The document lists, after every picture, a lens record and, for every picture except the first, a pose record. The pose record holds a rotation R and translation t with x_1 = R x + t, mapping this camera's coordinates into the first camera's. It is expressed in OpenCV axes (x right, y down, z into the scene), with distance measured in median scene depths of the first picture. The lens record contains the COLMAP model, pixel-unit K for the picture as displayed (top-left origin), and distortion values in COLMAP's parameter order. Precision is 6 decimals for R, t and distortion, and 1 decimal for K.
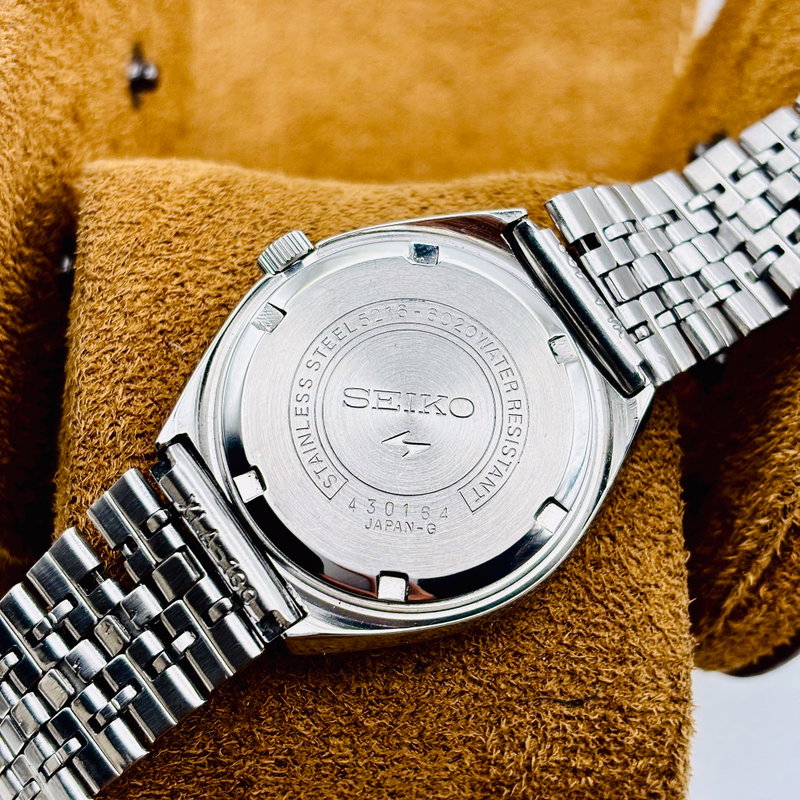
lens RADIAL K [[1699.6, 0, 400.0], [0, 1699.6, 400.0], [0, 0, 1]] dist [0.392403, -2.367864]
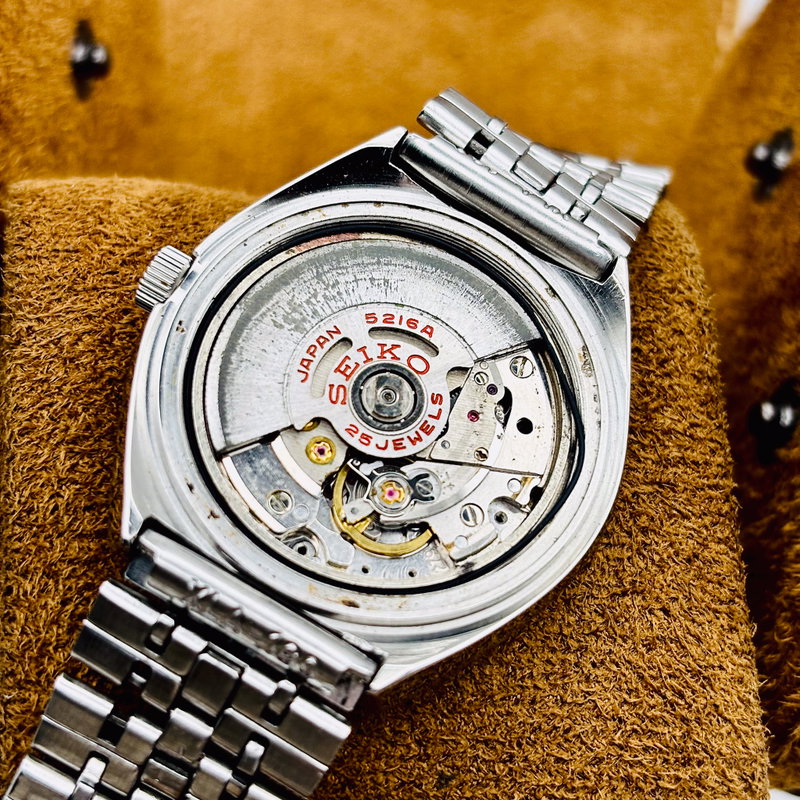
lens RADIAL K [[1699.6, 0, 400.0], [0, 1699.6, 400.0], [0, 0, 1]] dist [0.392403, -2.367864]
pose [[0.998246, -0.032919, 0.049197, -0.041795], [0.033968, 0.999210, -0.020629, -0.008864], [-0.048479, 0.022264, 0.998576, 0.171841]]
